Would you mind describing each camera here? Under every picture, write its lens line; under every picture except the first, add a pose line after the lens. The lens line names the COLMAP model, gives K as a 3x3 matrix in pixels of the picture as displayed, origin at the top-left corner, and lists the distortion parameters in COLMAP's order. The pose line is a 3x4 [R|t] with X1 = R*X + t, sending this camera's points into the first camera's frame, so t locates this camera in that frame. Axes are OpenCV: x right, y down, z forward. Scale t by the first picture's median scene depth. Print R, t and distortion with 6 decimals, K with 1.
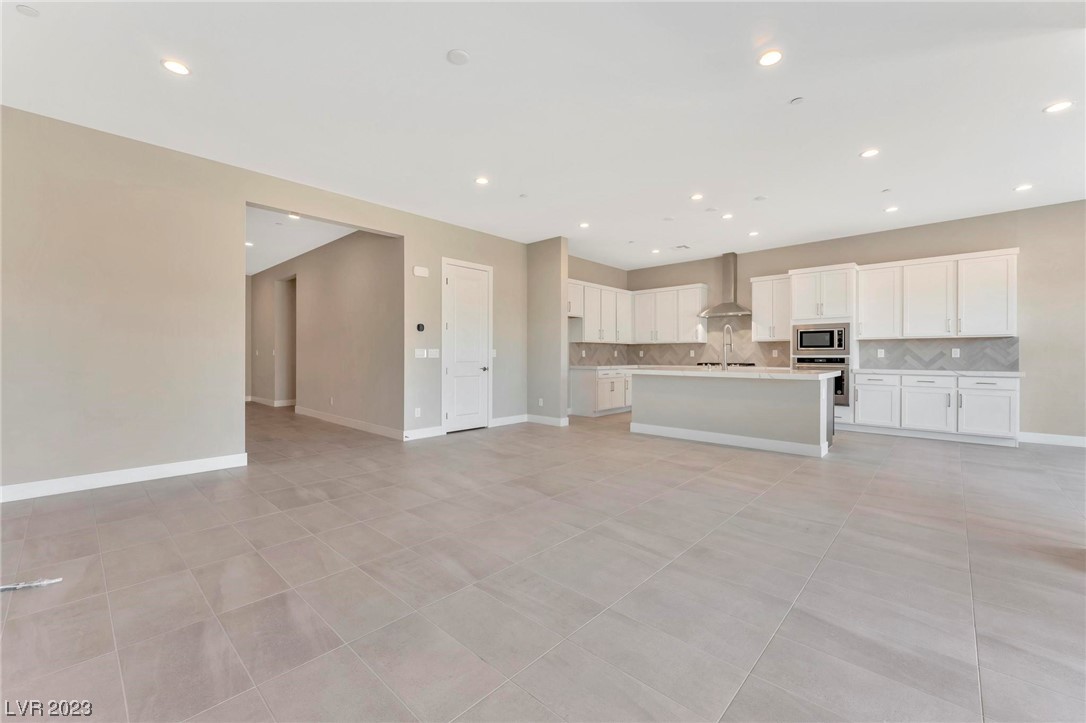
lens RADIAL K [[446.9, 0, 543.0], [0, 446.9, 361.5], [0, 0, 1]] dist [0.001034, 0.000127]
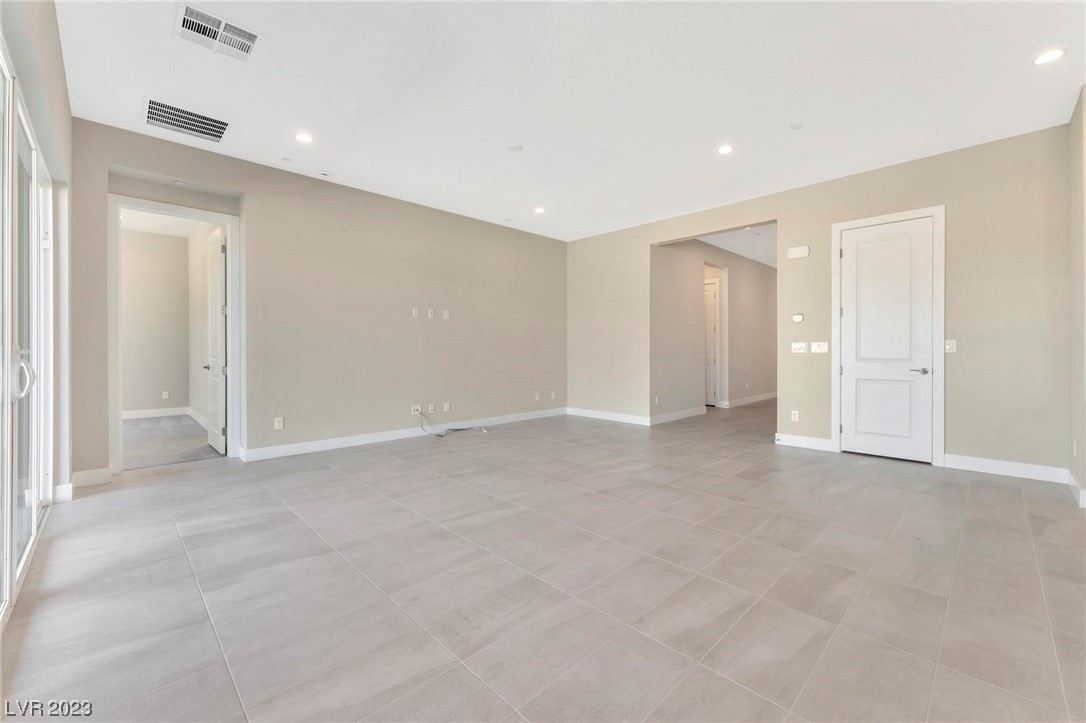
lens RADIAL K [[432.3, 0, 543.0], [0, 432.3, 361.5], [0, 0, 1]] dist [0.001492, 0.000008]
pose [[-0.051569, 0.023546, -0.998392, 0.752334], [-0.011746, 0.999639, 0.024183, -0.008458], [0.998600, 0.012974, -0.051274, 0.713157]]
